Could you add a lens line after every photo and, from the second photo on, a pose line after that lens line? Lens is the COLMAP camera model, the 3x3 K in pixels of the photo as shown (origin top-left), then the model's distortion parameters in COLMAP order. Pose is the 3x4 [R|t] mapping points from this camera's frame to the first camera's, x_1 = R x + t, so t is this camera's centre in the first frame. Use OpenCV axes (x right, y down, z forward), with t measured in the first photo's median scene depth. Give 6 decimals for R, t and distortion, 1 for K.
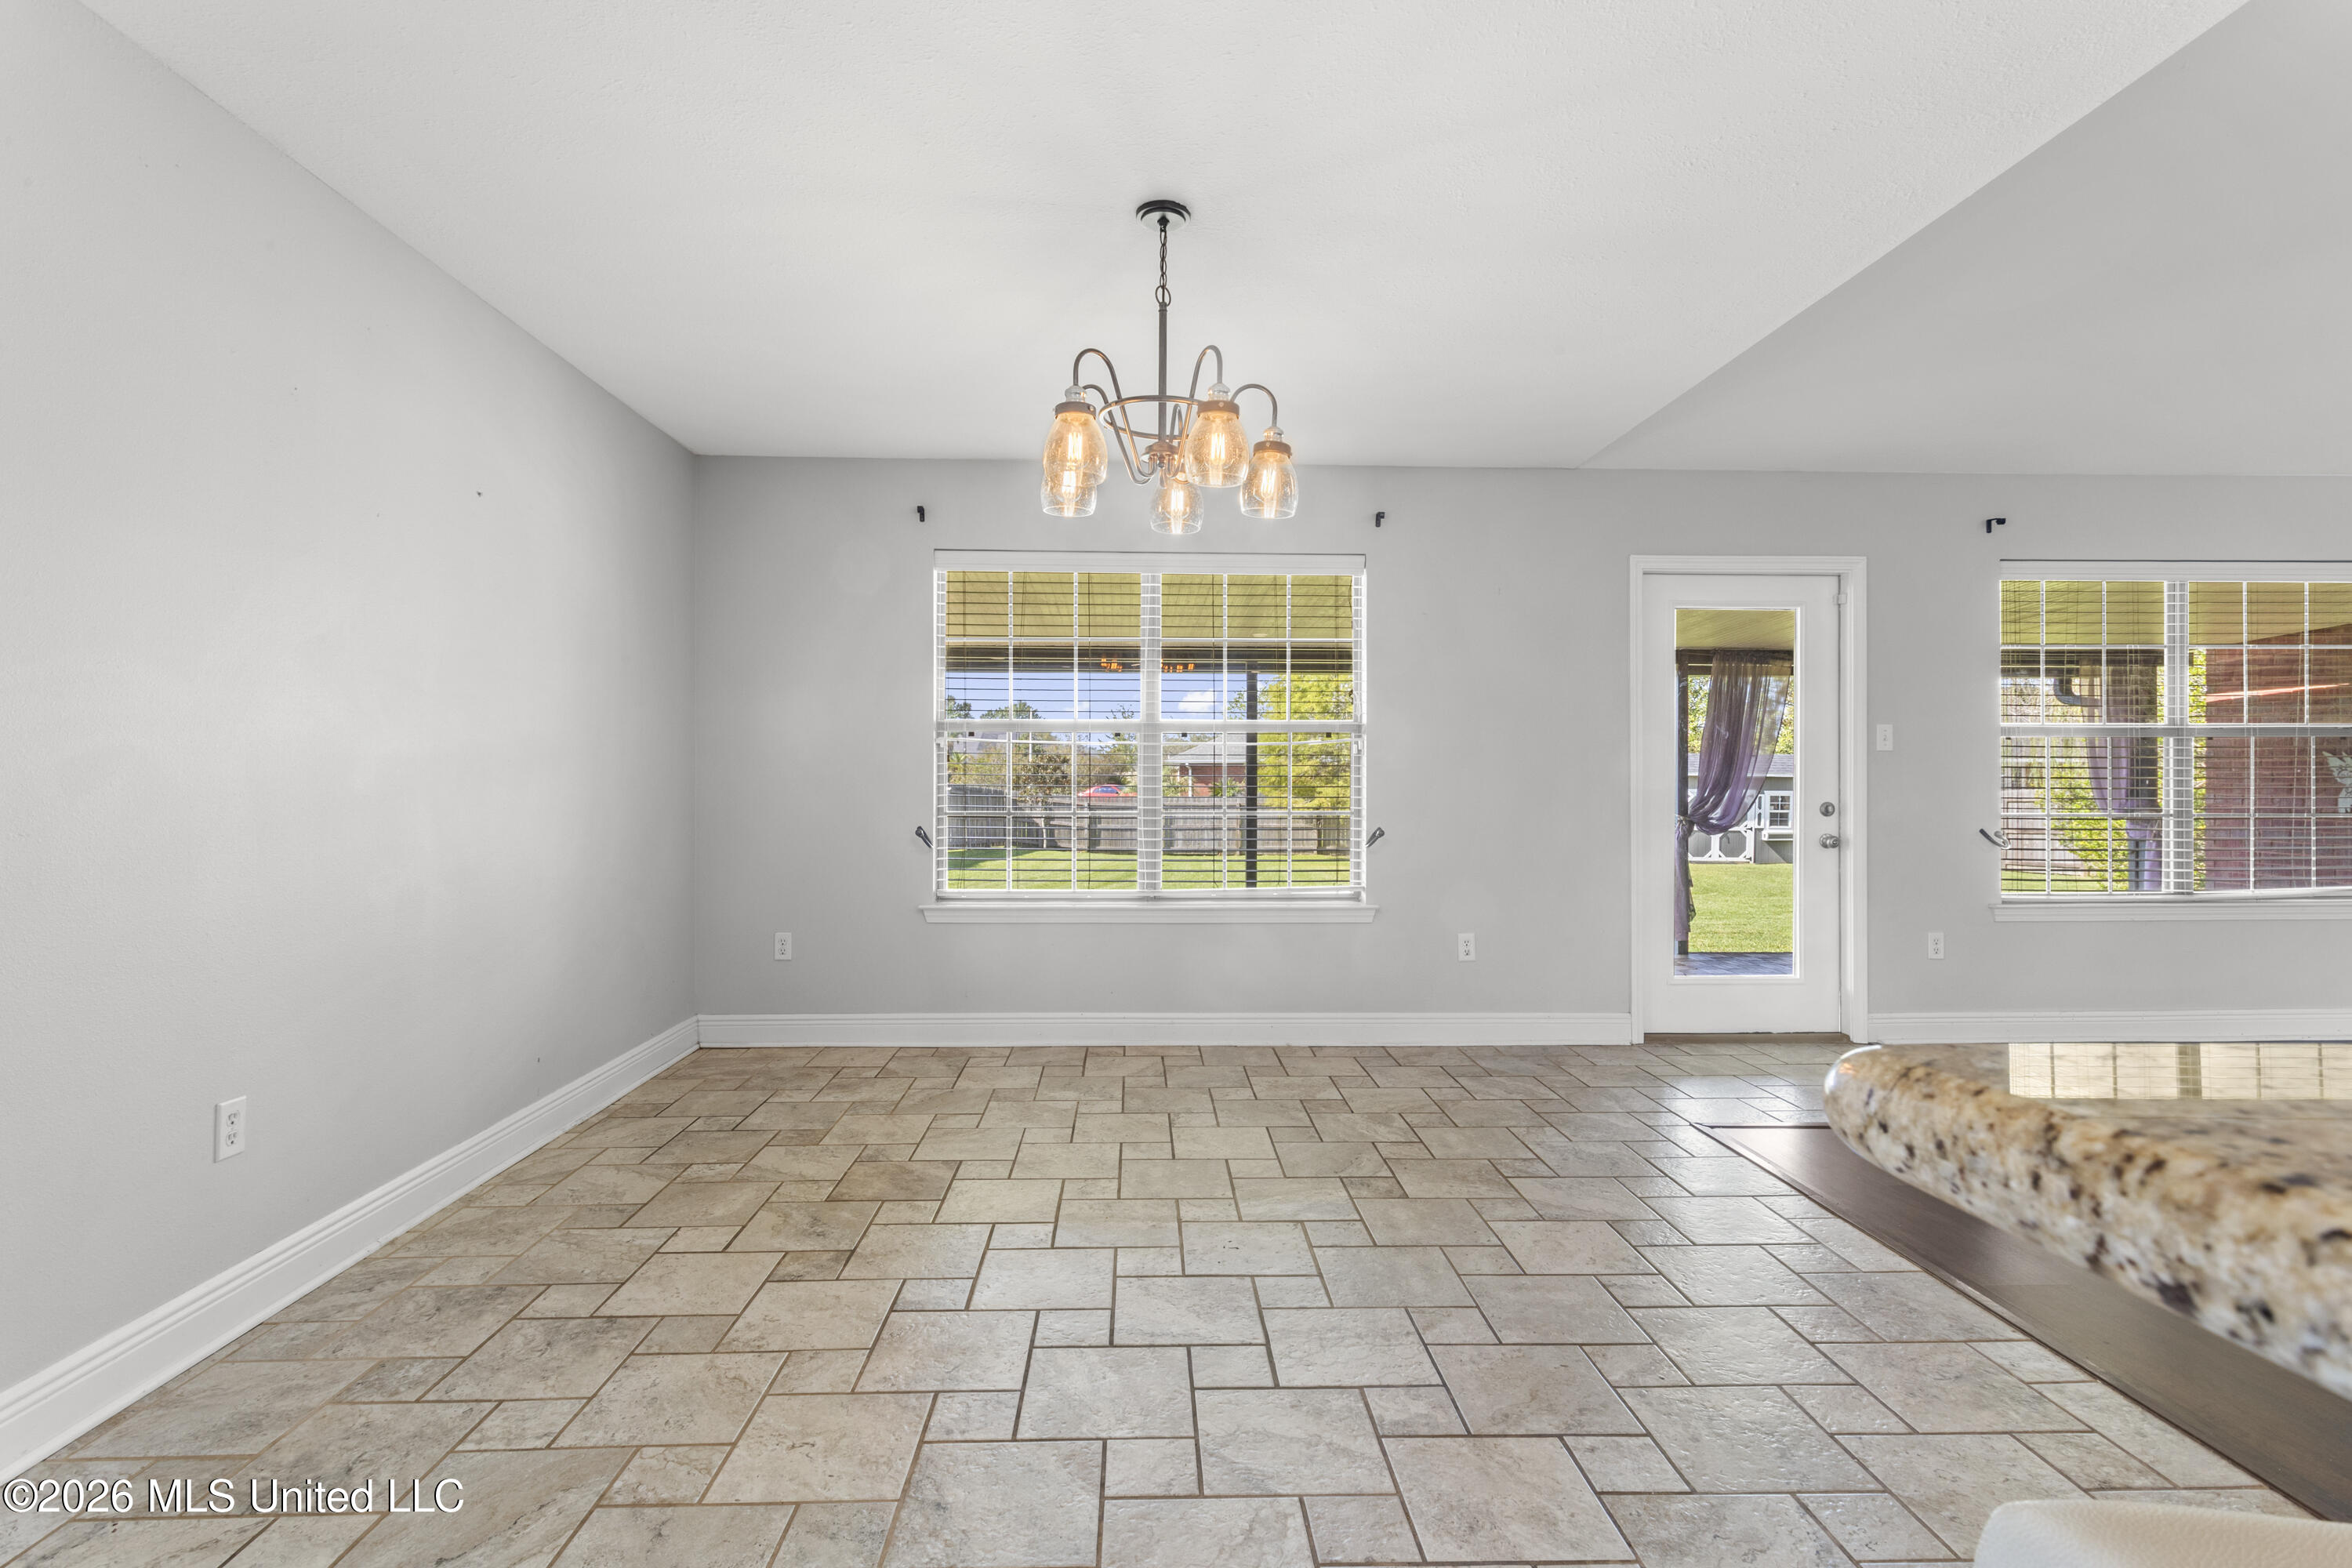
lens RADIAL K [[1111.0, 0, 1182.1], [0, 1111.0, 766.2], [0, 0, 1]] dist [0.003316, 0.001355]
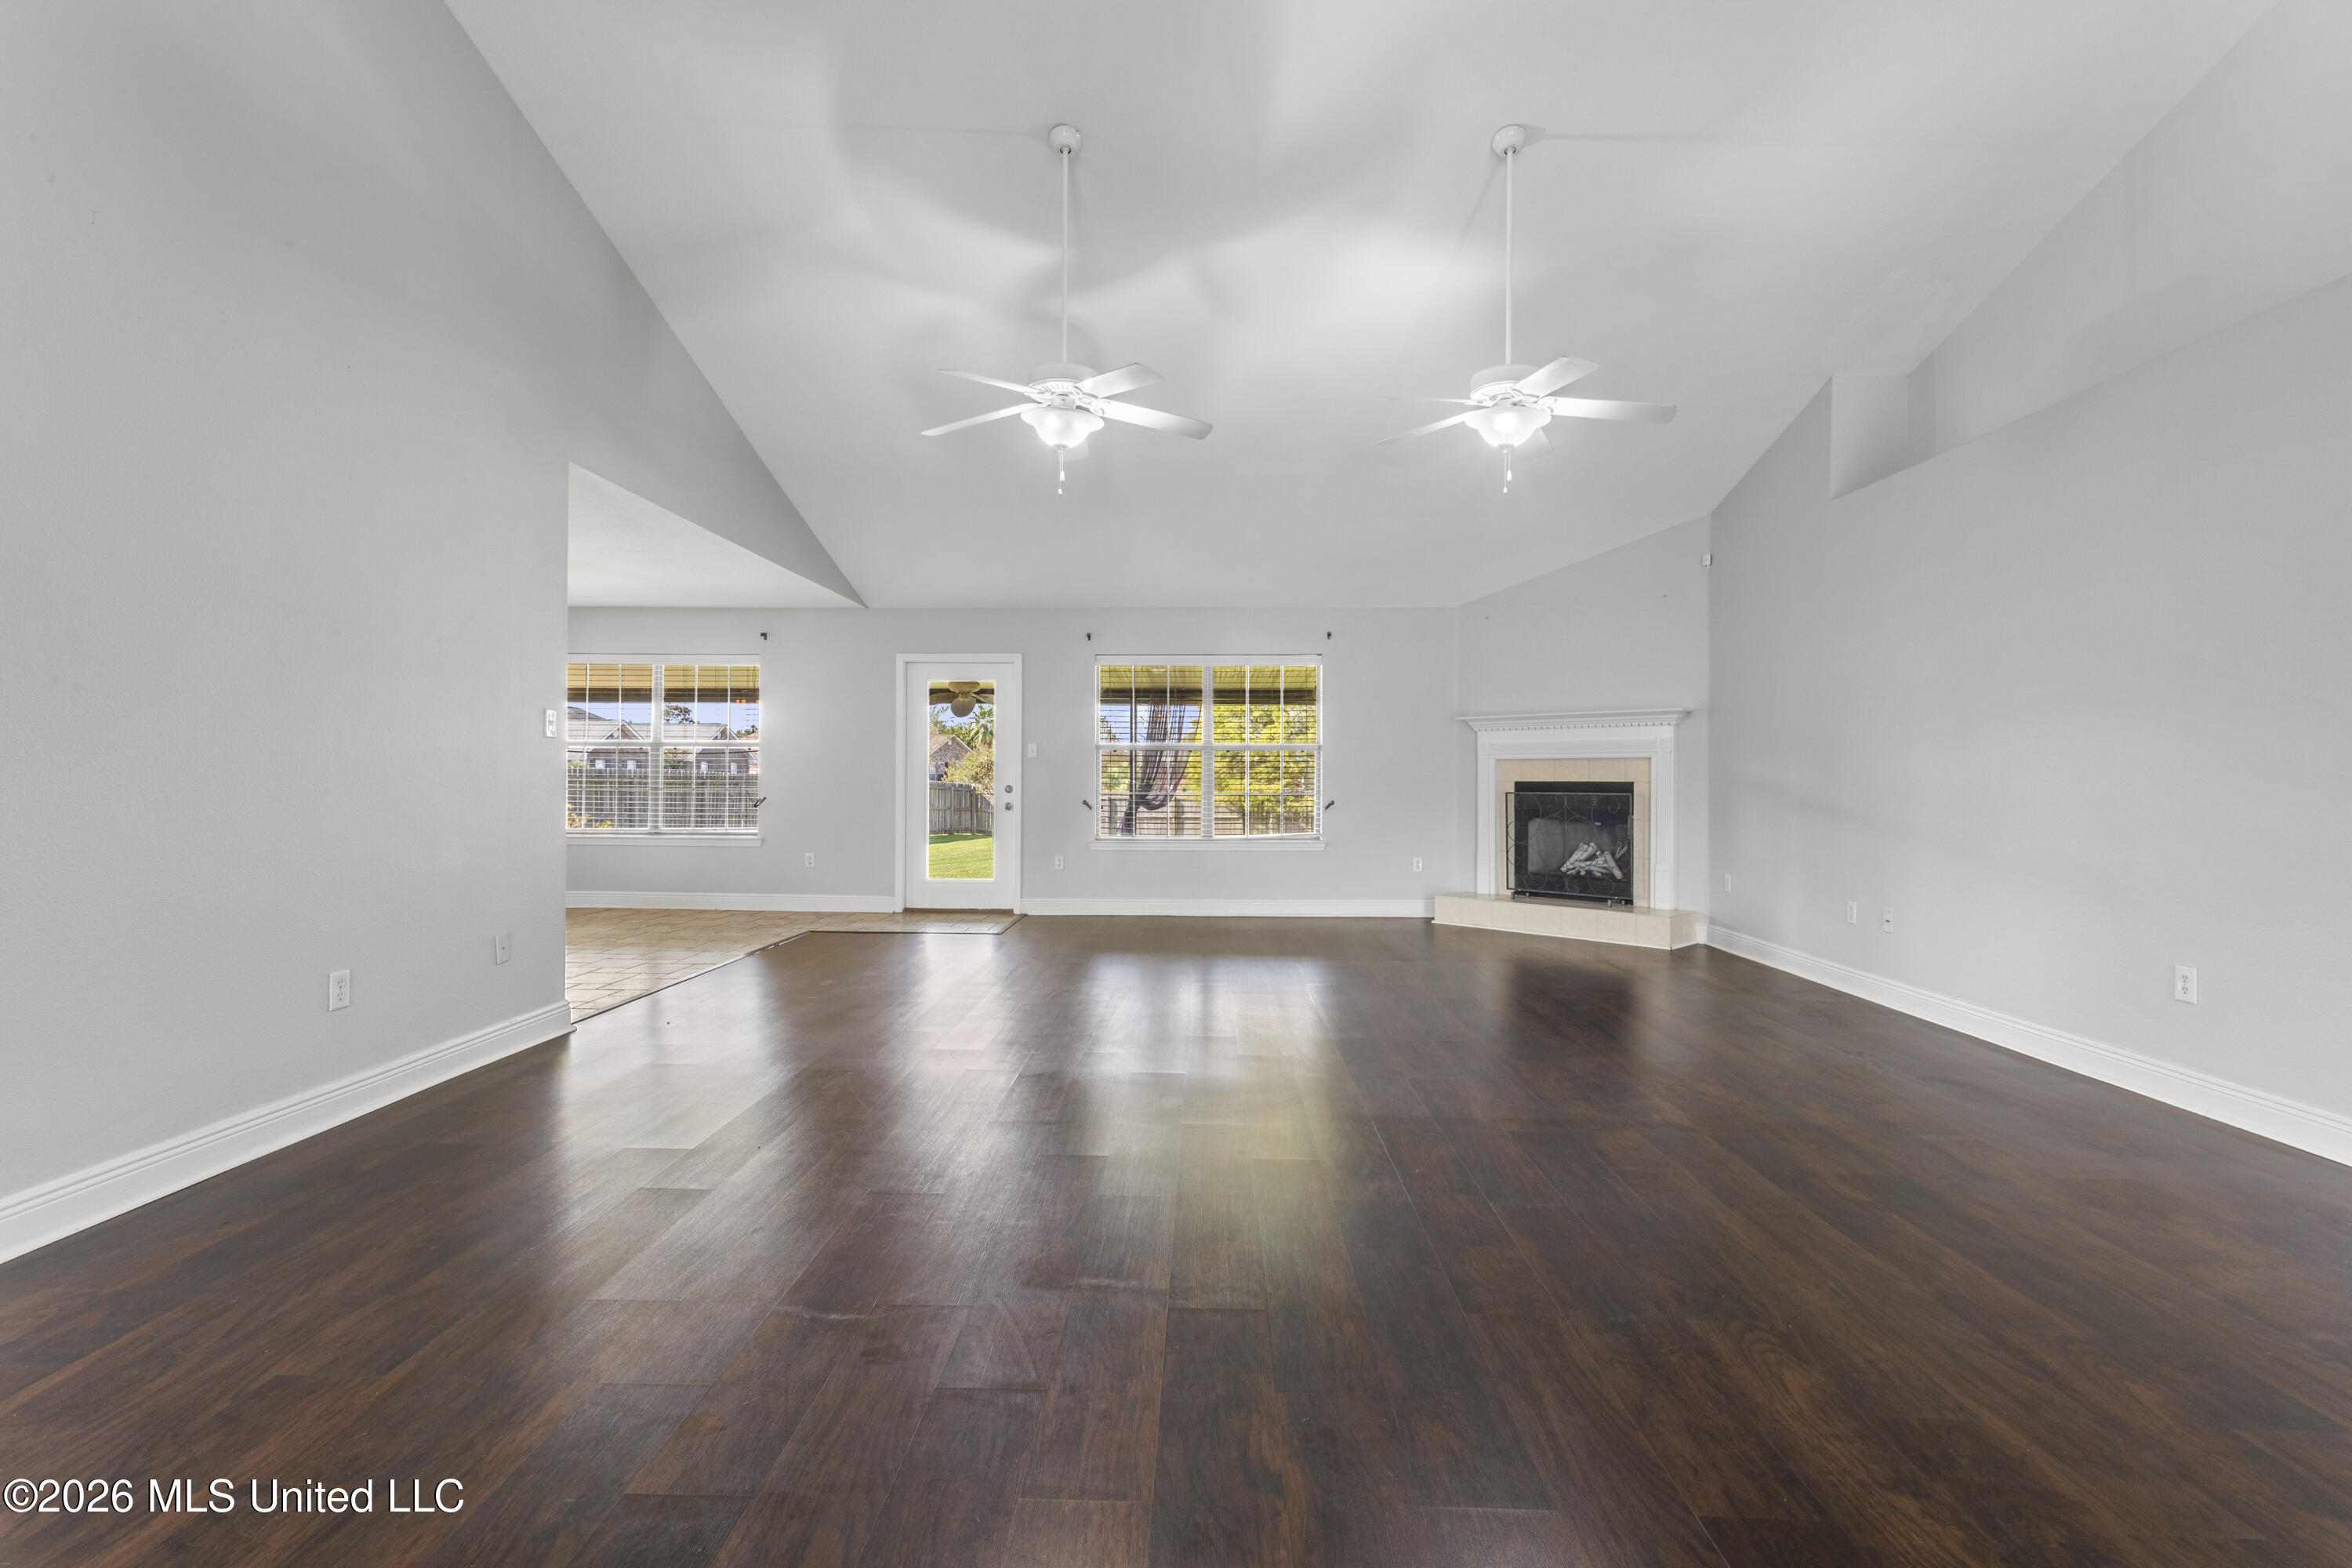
lens RADIAL K [[1111.0, 0, 1167.9], [0, 1111.0, 765.3], [0, 0, 1]] dist [0.003316, 0.001355]
pose [[0.996109, 0.004014, -0.088035, 1.008815], [-0.003721, 0.999987, 0.003483, -0.008198], [0.088048, -0.003142, 0.996111, -0.821882]]
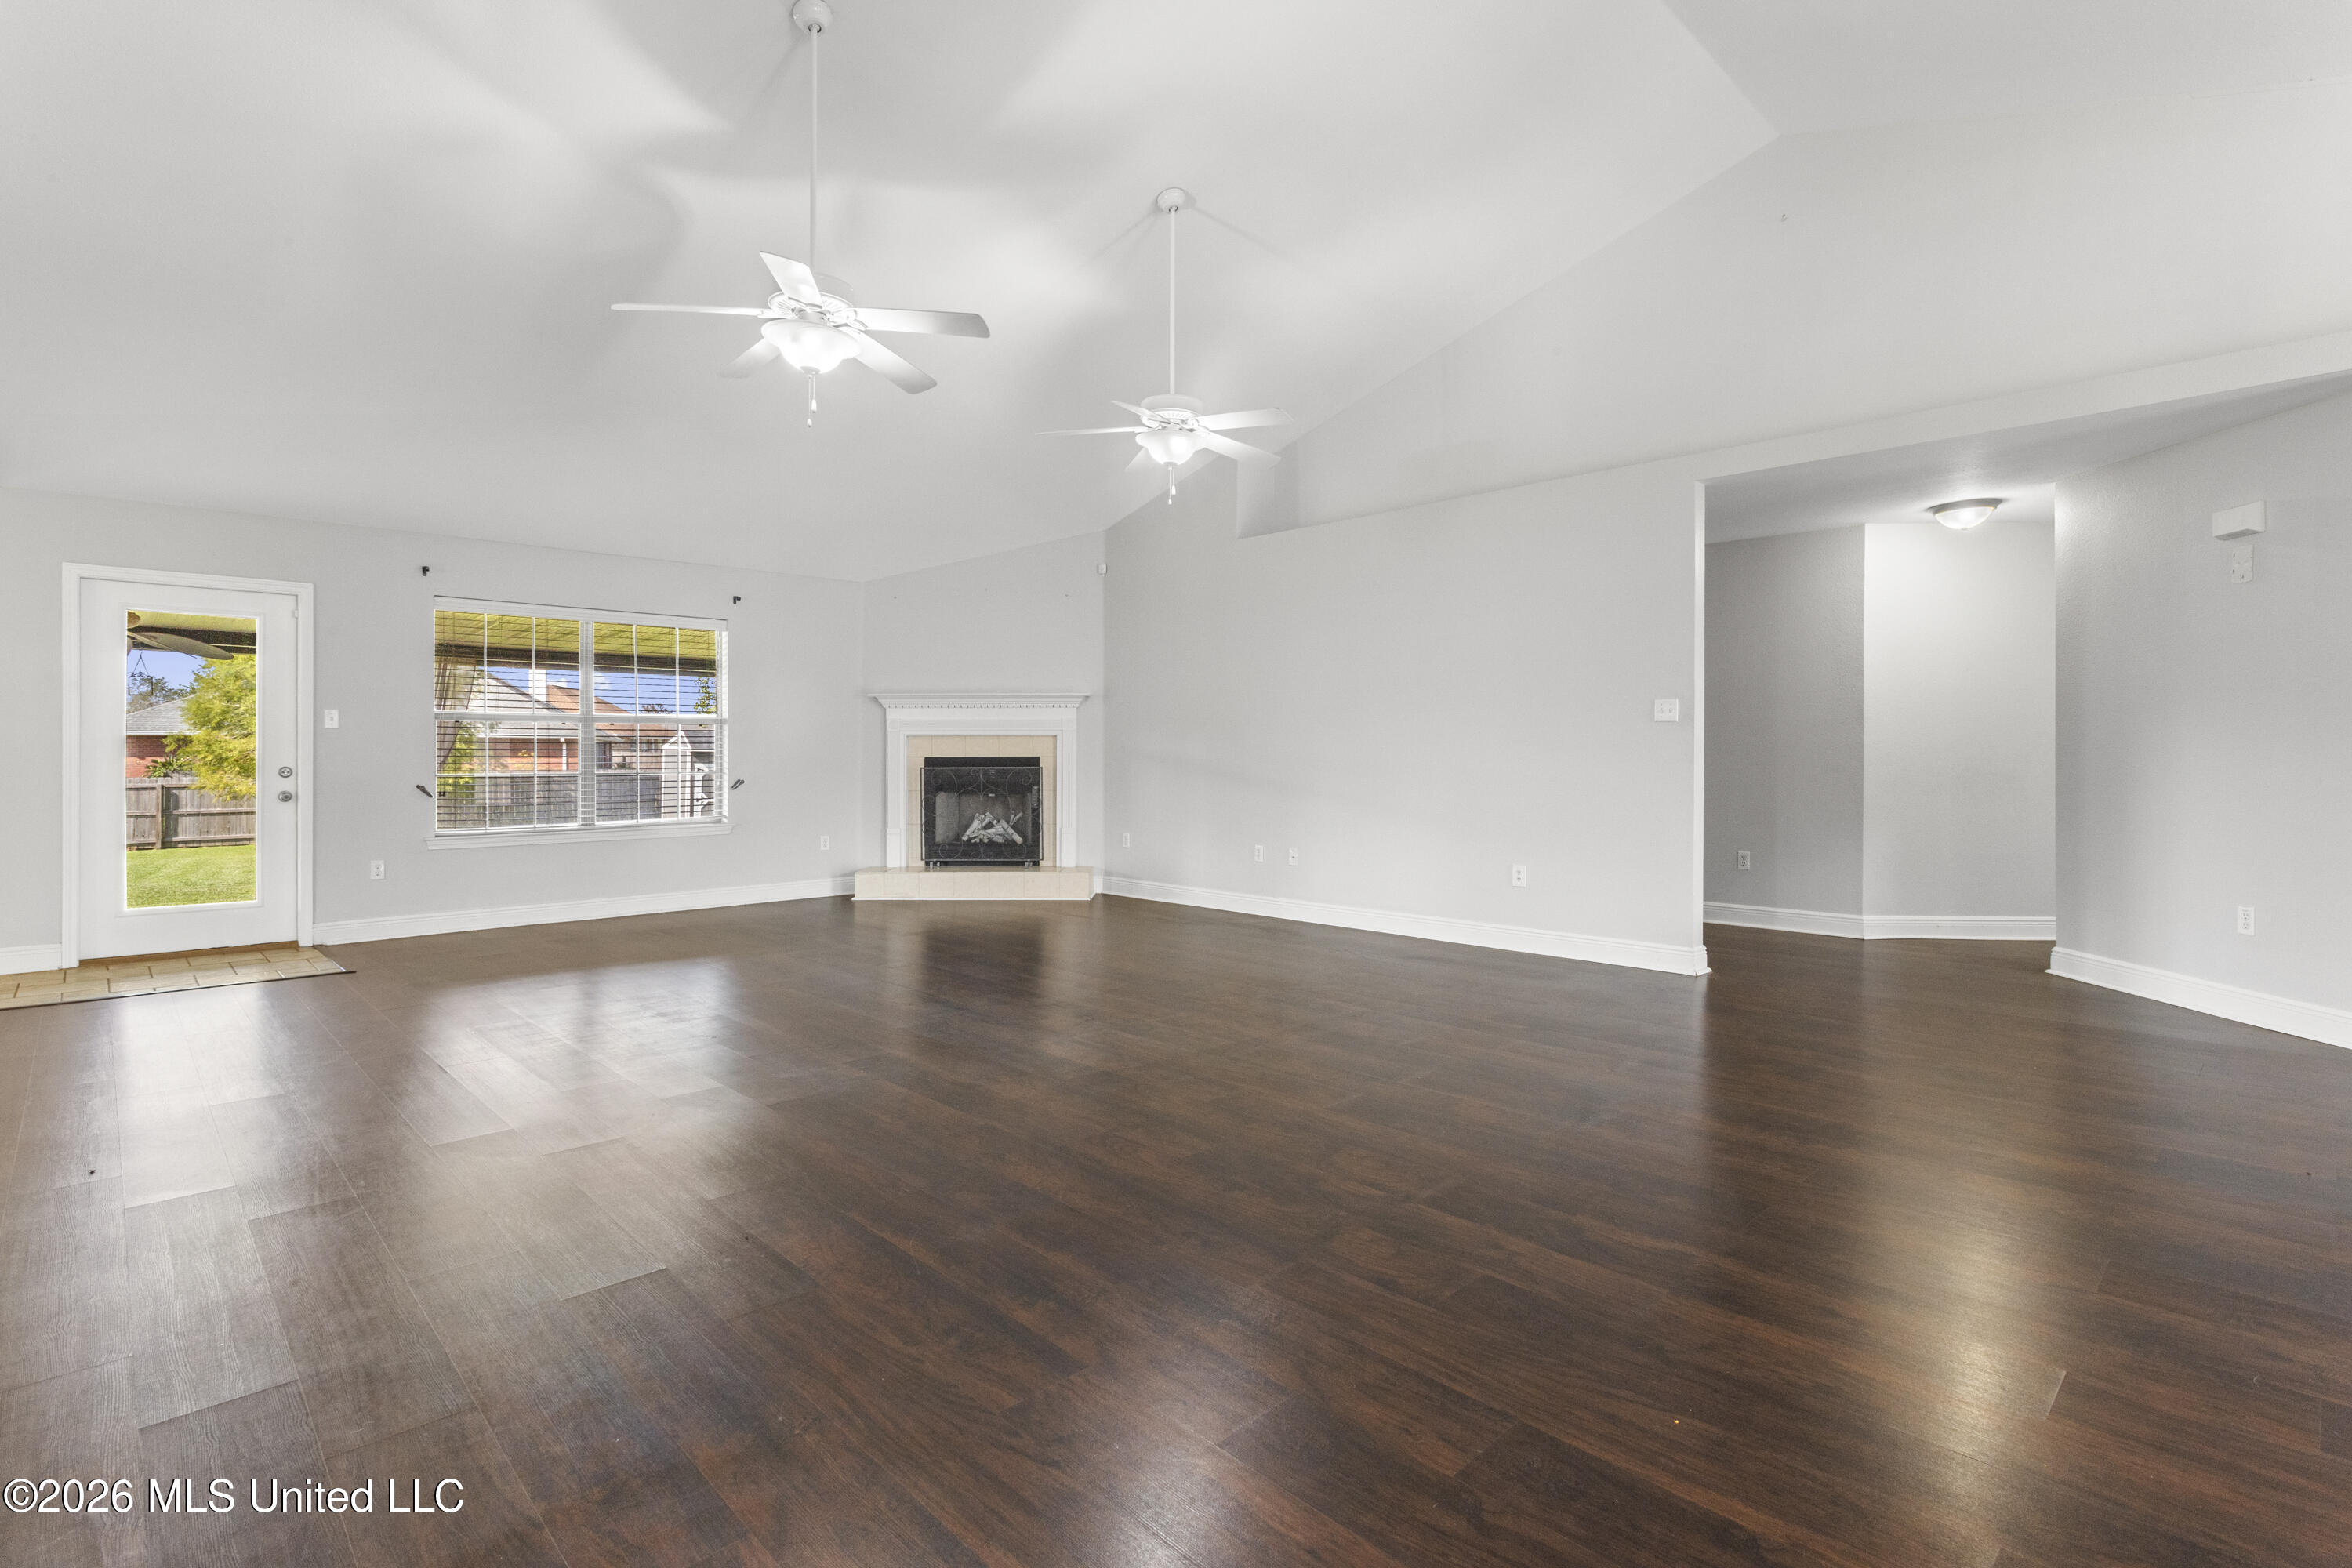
lens RADIAL K [[1111.0, 0, 1174.5], [0, 1111.0, 748.7], [0, 0, 1]] dist [0.003316, 0.001355]
pose [[0.756189, 0.003750, 0.654342, 0.513448], [-0.007432, 0.999968, 0.002858, -0.001049], [-0.654311, -0.007024, 0.756193, -0.687181]]
